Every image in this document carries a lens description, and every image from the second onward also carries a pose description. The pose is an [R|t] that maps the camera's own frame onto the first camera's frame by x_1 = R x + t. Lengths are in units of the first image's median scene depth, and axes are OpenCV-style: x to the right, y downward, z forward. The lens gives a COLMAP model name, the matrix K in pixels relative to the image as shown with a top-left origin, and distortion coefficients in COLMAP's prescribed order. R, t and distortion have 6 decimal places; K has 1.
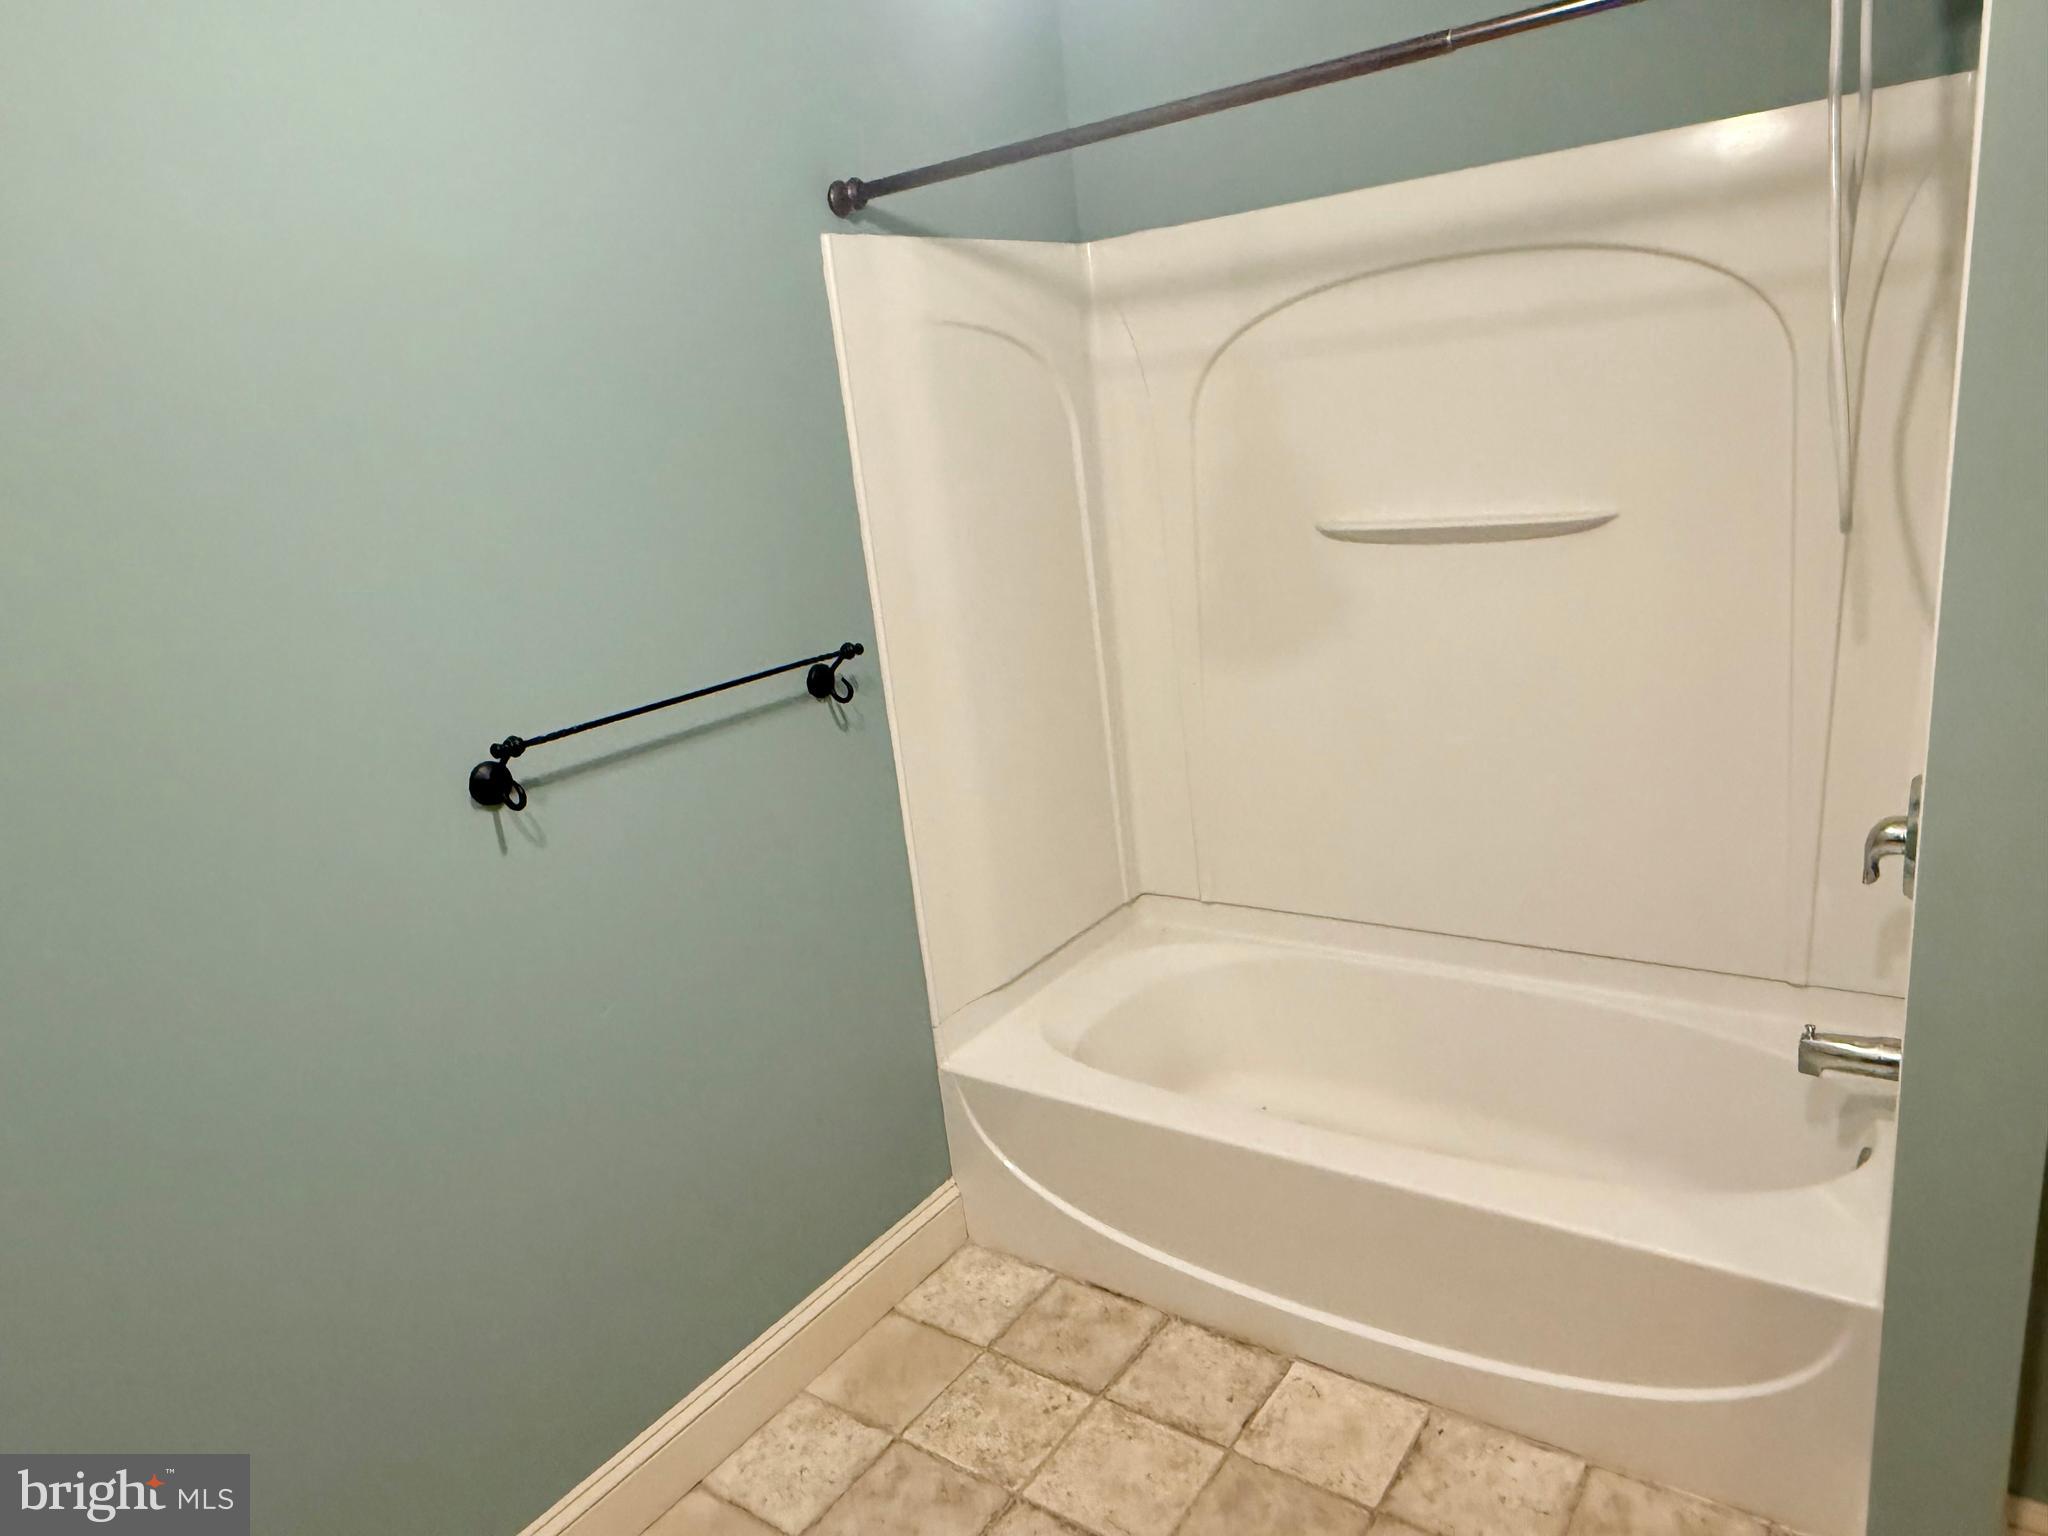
lens RADIAL K [[1311.9, 0, 1023.2], [0, 1311.9, 771.9], [0, 0, 1]] dist [0.002686, -0.000244]
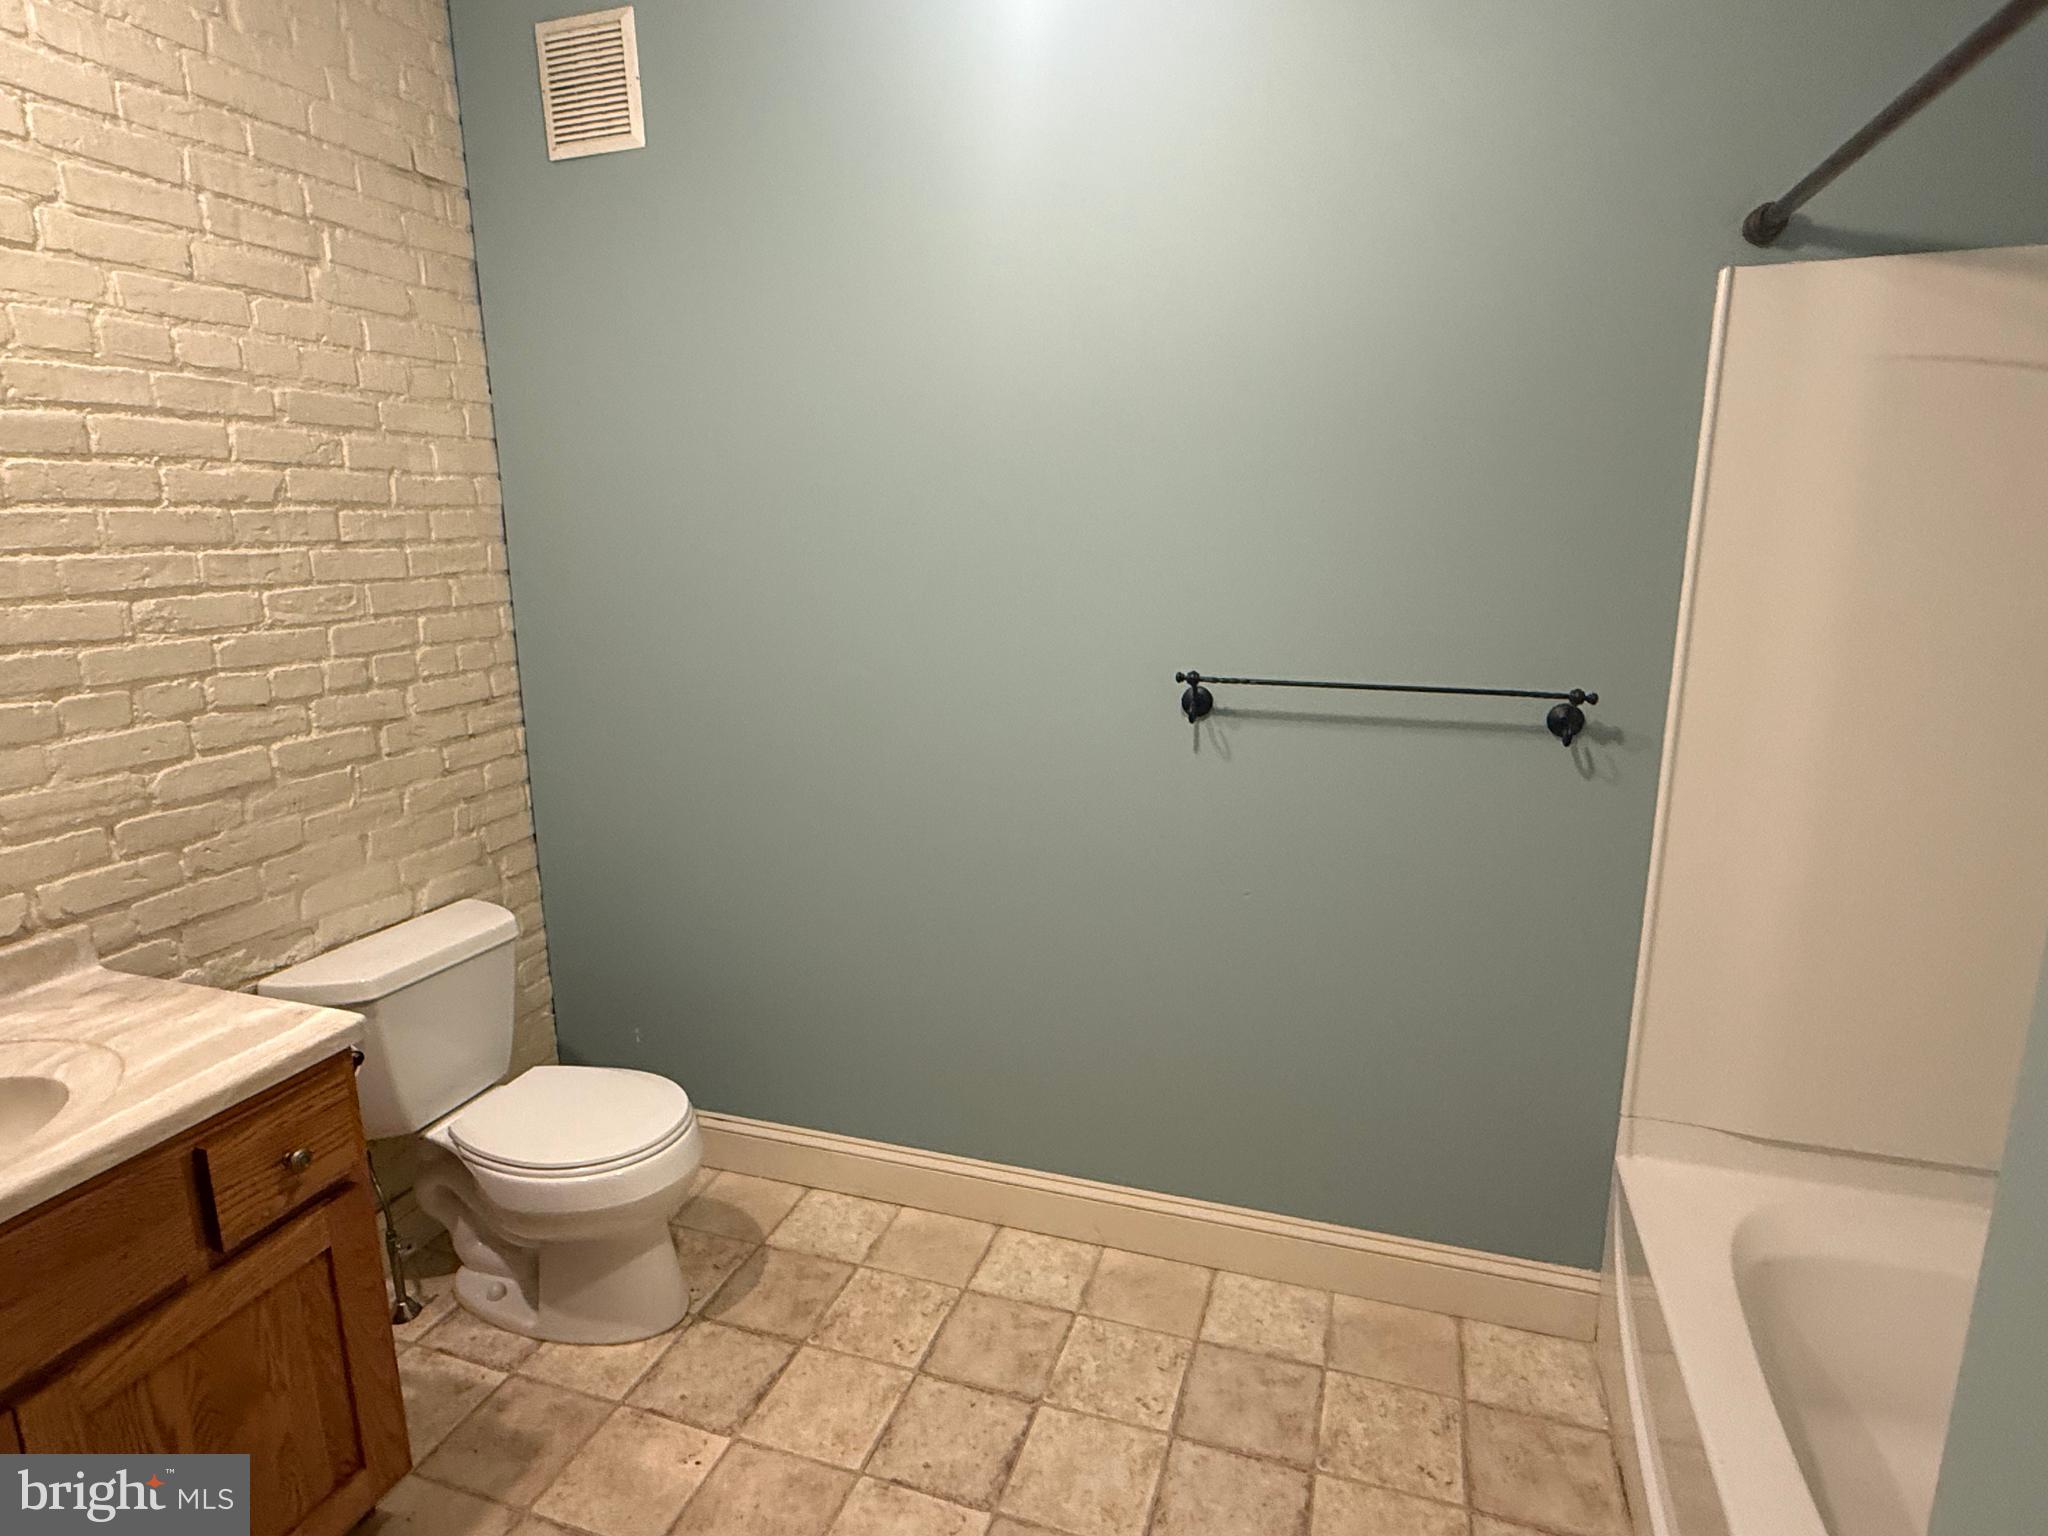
lens RADIAL K [[1137.2, 0, 1019.3], [0, 1137.2, 767.2], [0, 0, 1]] dist [-0.006104, -0.001494]
pose [[0.295874, 0.310135, -0.903479, 0.531781], [-0.276248, 0.933192, 0.229867, -0.122194], [0.914410, 0.181572, 0.361782, 0.307093]]
